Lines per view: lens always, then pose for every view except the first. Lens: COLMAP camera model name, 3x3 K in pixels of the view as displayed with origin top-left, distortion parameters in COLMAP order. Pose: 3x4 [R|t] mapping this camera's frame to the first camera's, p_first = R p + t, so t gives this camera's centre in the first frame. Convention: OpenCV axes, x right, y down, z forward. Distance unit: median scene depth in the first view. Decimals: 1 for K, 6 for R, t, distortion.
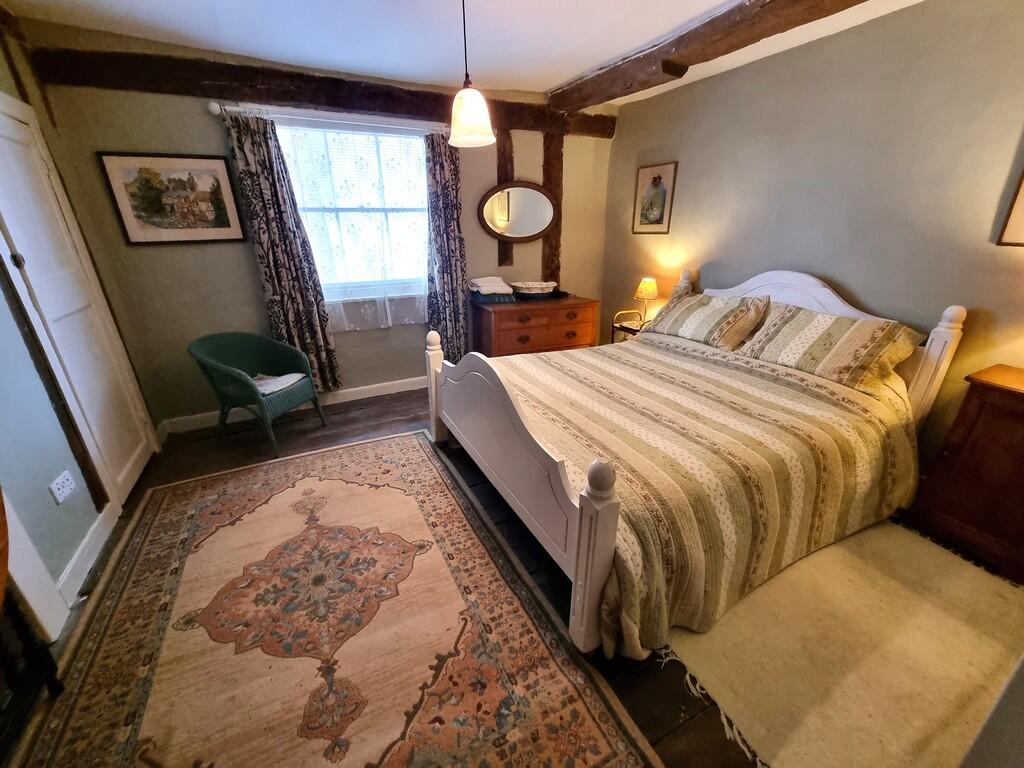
lens RADIAL K [[416.2, 0, 510.5], [0, 416.2, 386.7], [0, 0, 1]] dist [0.001913, 0.000032]
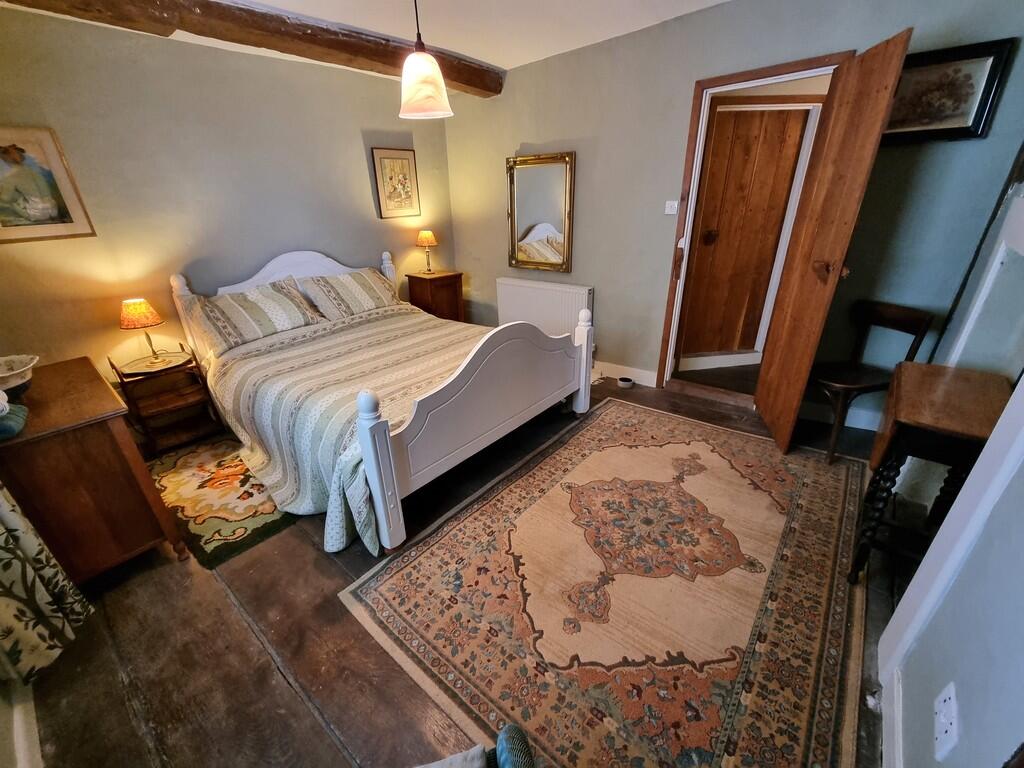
lens RADIAL K [[416.2, 0, 510.5], [0, 416.2, 386.7], [0, 0, 1]] dist [0.001913, 0.000032]
pose [[-0.391785, -0.364190, 0.844908, -0.721318], [0.368575, 0.779290, 0.506814, -0.338046], [-0.843005, 0.509974, -0.171083, 0.837195]]
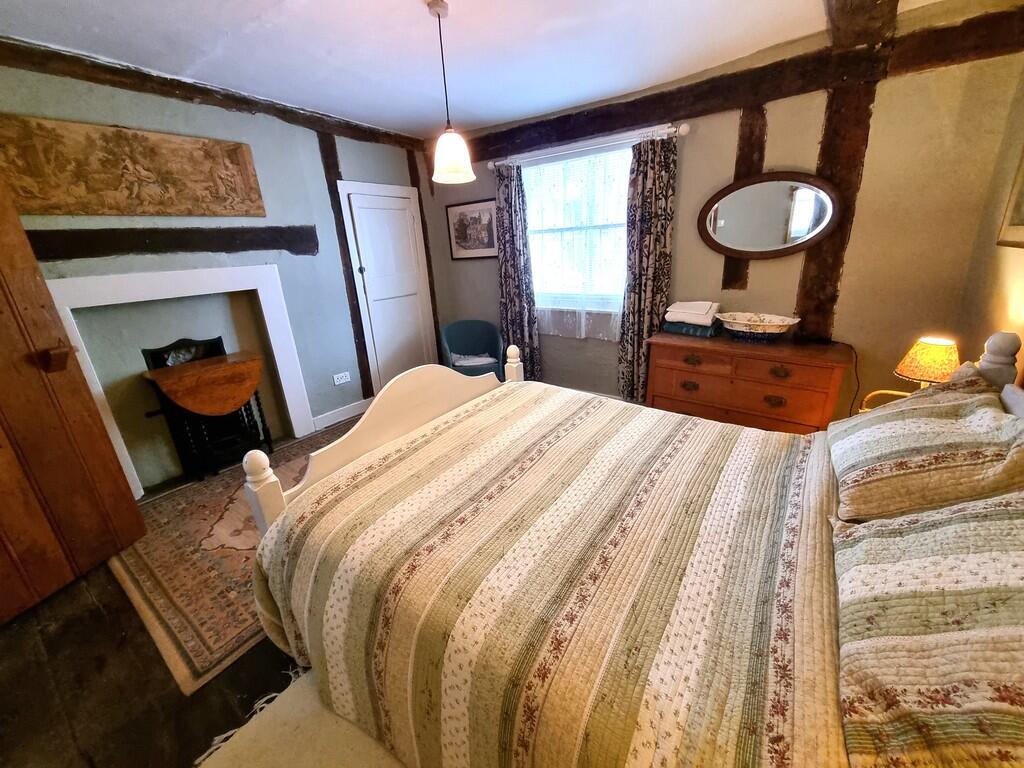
lens RADIAL K [[416.2, 0, 510.5], [0, 416.2, 386.7], [0, 0, 1]] dist [0.001913, 0.000032]
pose [[0.444693, 0.277955, -0.851463, 0.688927], [-0.277970, 0.946519, 0.163811, -0.187726], [0.851458, 0.163836, 0.498174, 0.433273]]
